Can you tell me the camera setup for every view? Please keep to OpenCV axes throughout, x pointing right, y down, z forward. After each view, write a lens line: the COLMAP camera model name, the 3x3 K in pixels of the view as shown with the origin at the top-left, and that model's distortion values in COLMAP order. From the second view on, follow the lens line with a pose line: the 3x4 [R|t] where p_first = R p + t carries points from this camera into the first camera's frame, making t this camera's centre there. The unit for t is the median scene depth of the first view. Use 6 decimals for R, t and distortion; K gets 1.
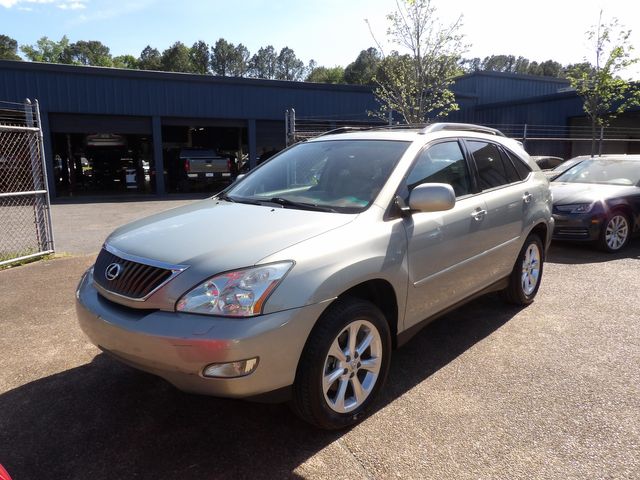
lens RADIAL K [[454.5, 0, 319.2], [0, 454.5, 236.8], [0, 0, 1]] dist [-0.025186, 0.028528]
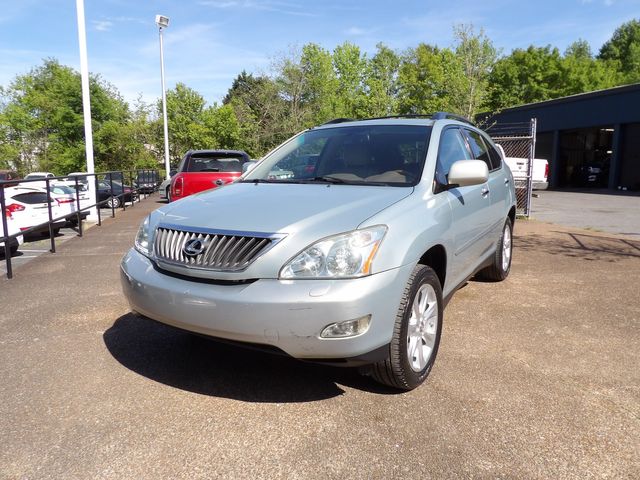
lens RADIAL K [[454.5, 0, 323.8], [0, 454.5, 232.2], [0, 0, 1]] dist [-0.025186, 0.028528]
pose [[-0.184716, 0.145795, -0.971918, 1.146655], [-0.161774, 0.970935, 0.176393, -0.079181], [0.969386, 0.189814, -0.155761, 0.620438]]
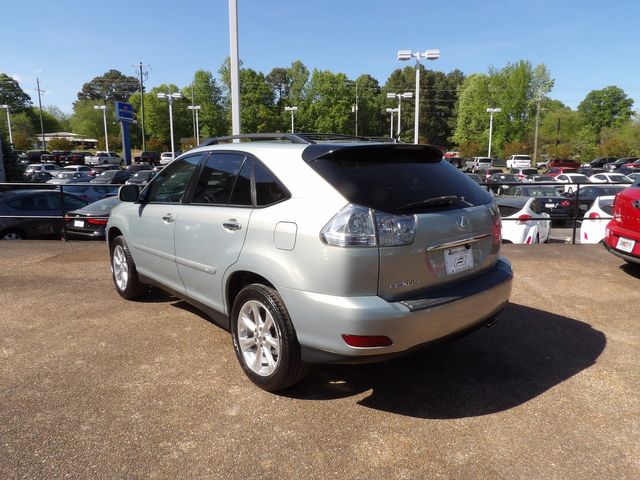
lens RADIAL K [[454.5, 0, 321.3], [0, 454.5, 237.0], [0, 0, 1]] dist [-0.025186, 0.028528]
pose [[-0.870007, -0.066783, 0.488496, 0.022799], [0.096908, 0.948294, 0.302236, -0.203030], [-0.483422, 0.310287, -0.818550, 1.141834]]
